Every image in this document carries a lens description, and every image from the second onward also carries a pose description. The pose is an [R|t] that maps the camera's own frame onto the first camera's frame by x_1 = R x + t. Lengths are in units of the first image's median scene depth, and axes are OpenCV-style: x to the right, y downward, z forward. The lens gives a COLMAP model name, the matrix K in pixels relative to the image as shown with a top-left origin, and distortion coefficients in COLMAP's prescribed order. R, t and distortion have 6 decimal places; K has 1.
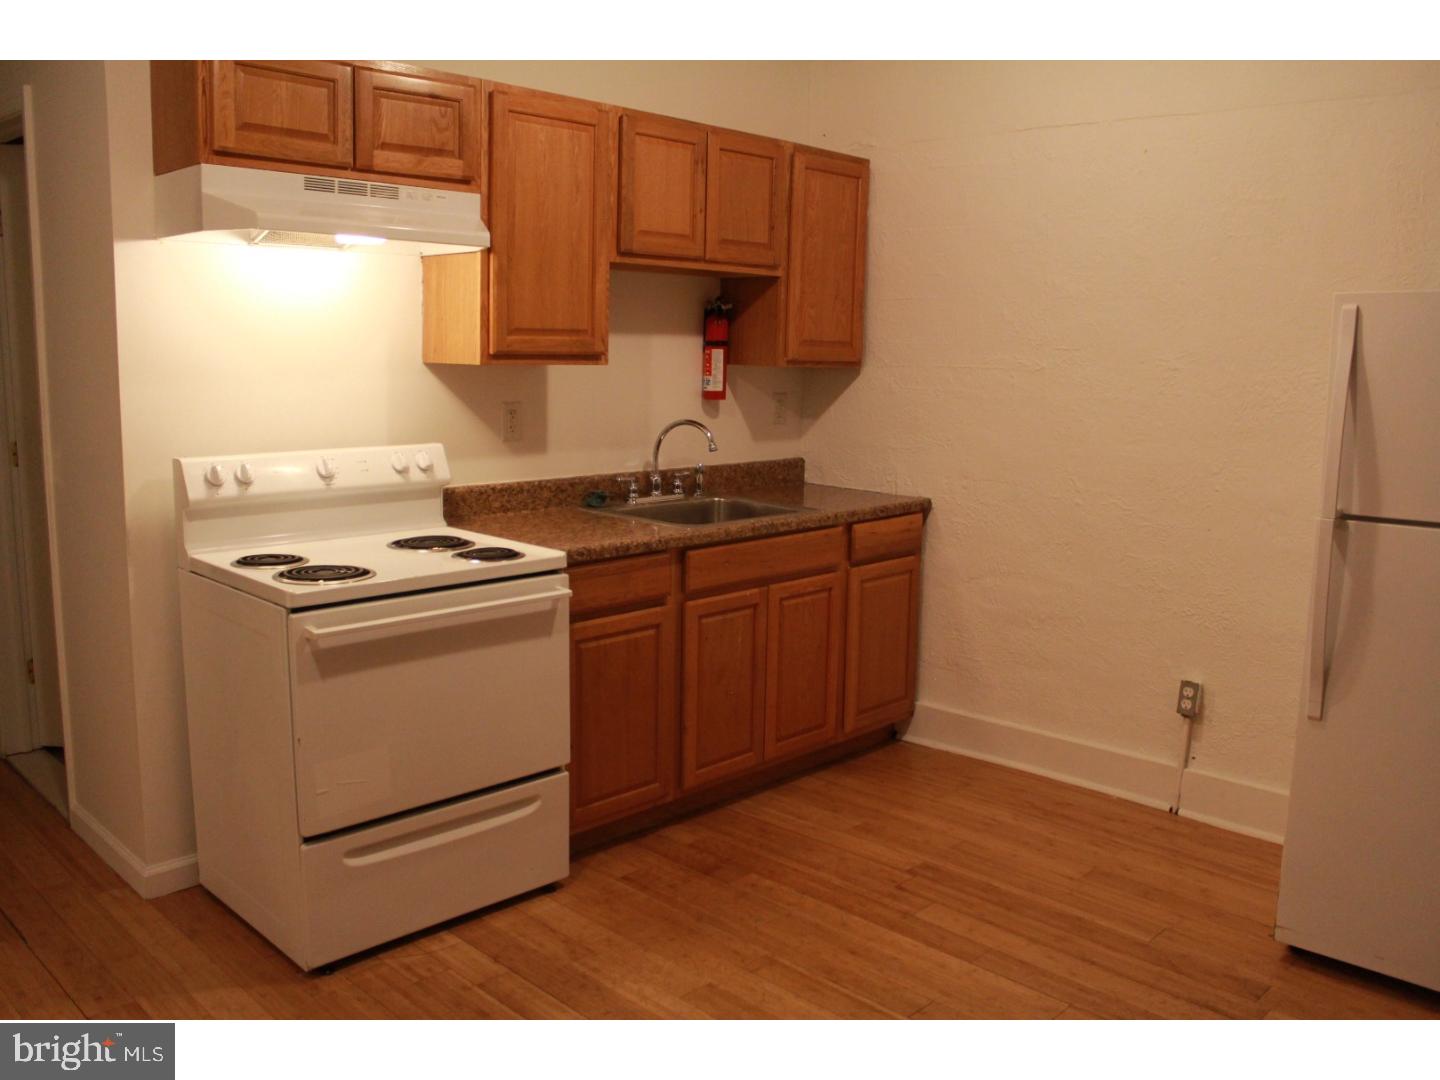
lens RADIAL K [[1186.6, 0, 716.5], [0, 1186.6, 532.0], [0, 0, 1]] dist [-0.176121, 0.149350]
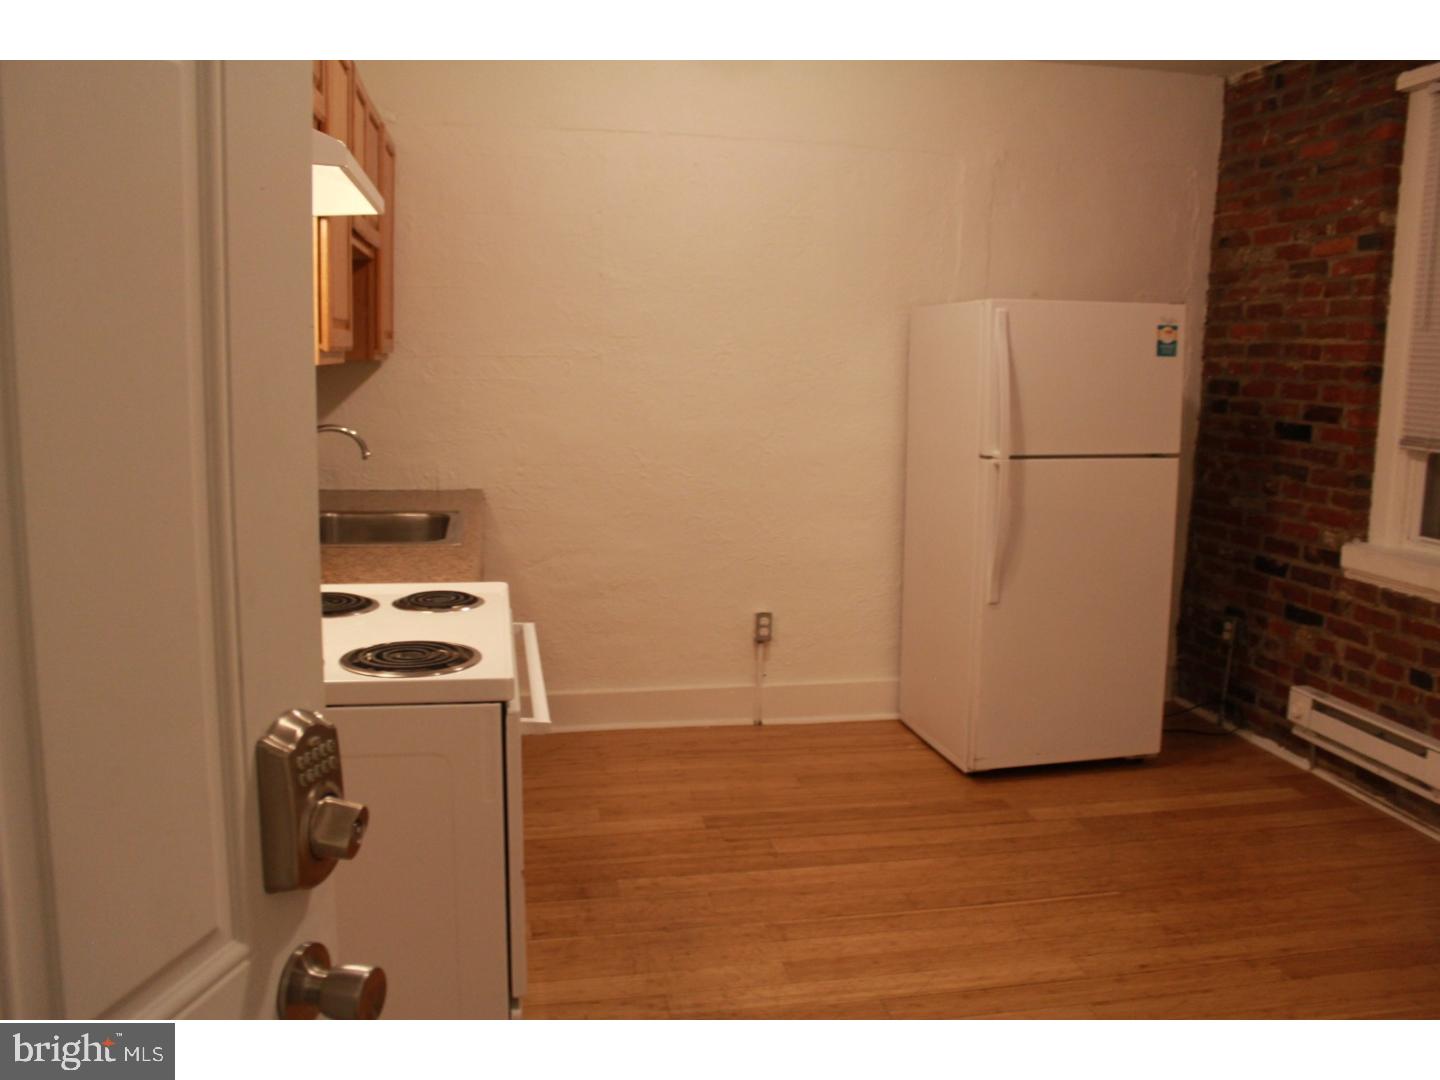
lens RADIAL K [[1186.6, 0, 716.5], [0, 1186.6, 532.0], [0, 0, 1]] dist [-0.176121, 0.149350]
pose [[0.570661, -0.132564, 0.810415, -0.675373], [0.117857, 0.989889, 0.078932, -0.062977], [-0.812684, 0.050470, 0.580514, 0.354521]]
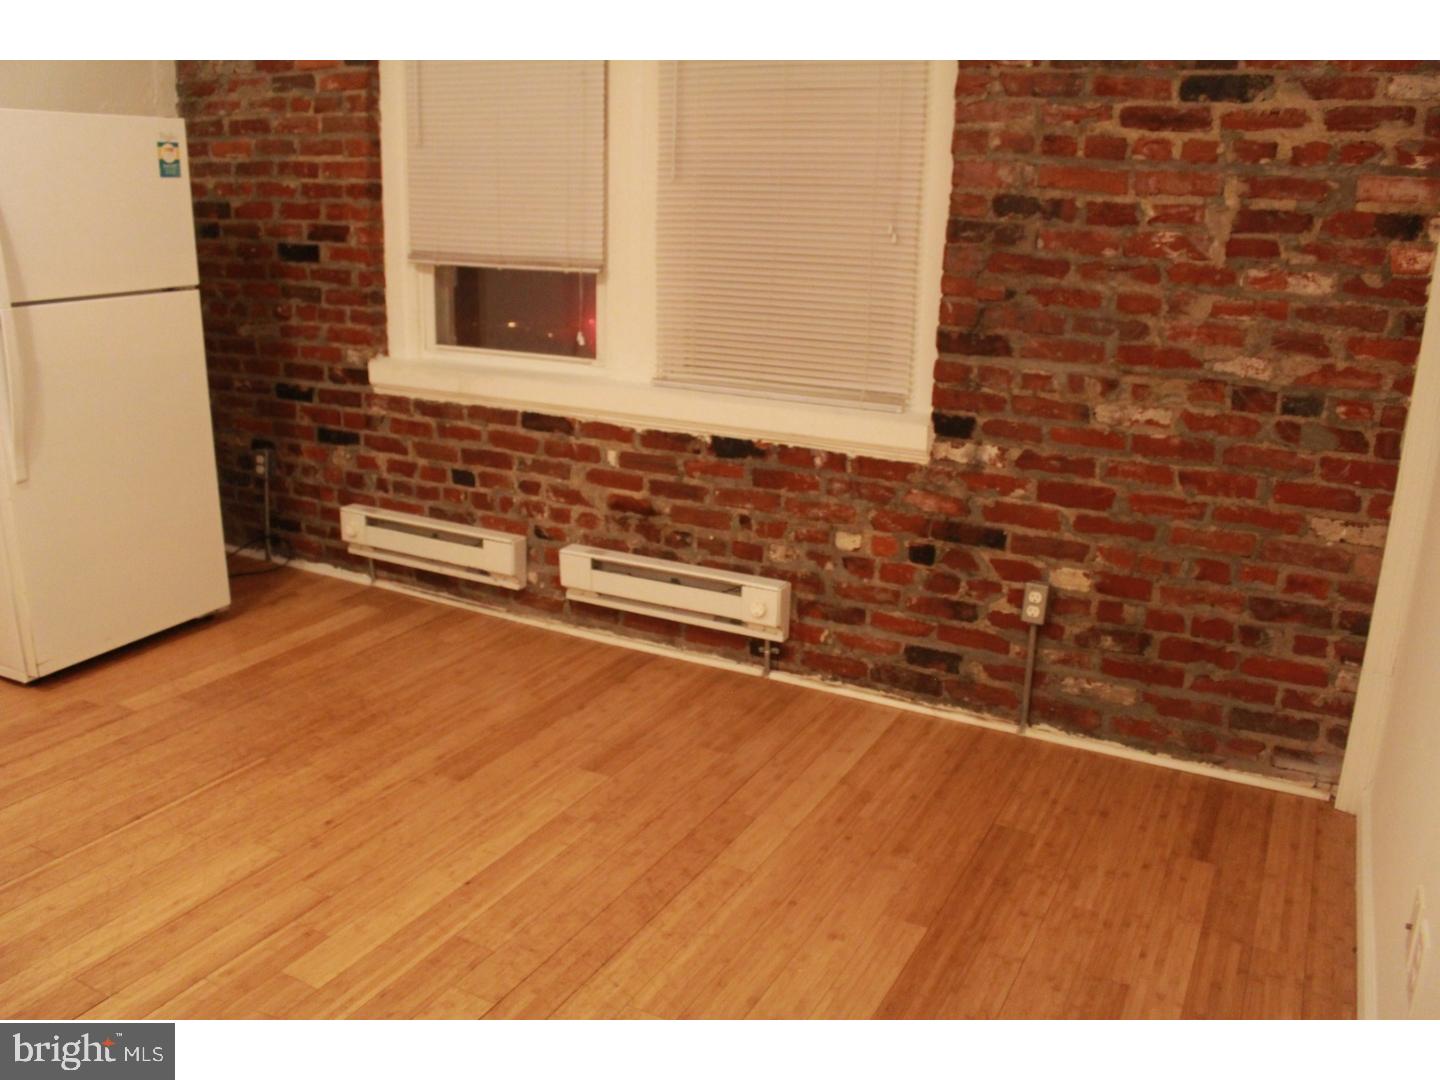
lens RADIAL K [[1186.6, 0, 716.5], [0, 1186.6, 532.0], [0, 0, 1]] dist [-0.176121, 0.149350]
pose [[-0.295232, -0.290094, 0.910320, -0.629237], [0.108754, 0.936394, 0.333674, -0.082265], [-0.949216, 0.197512, -0.244905, 0.501944]]
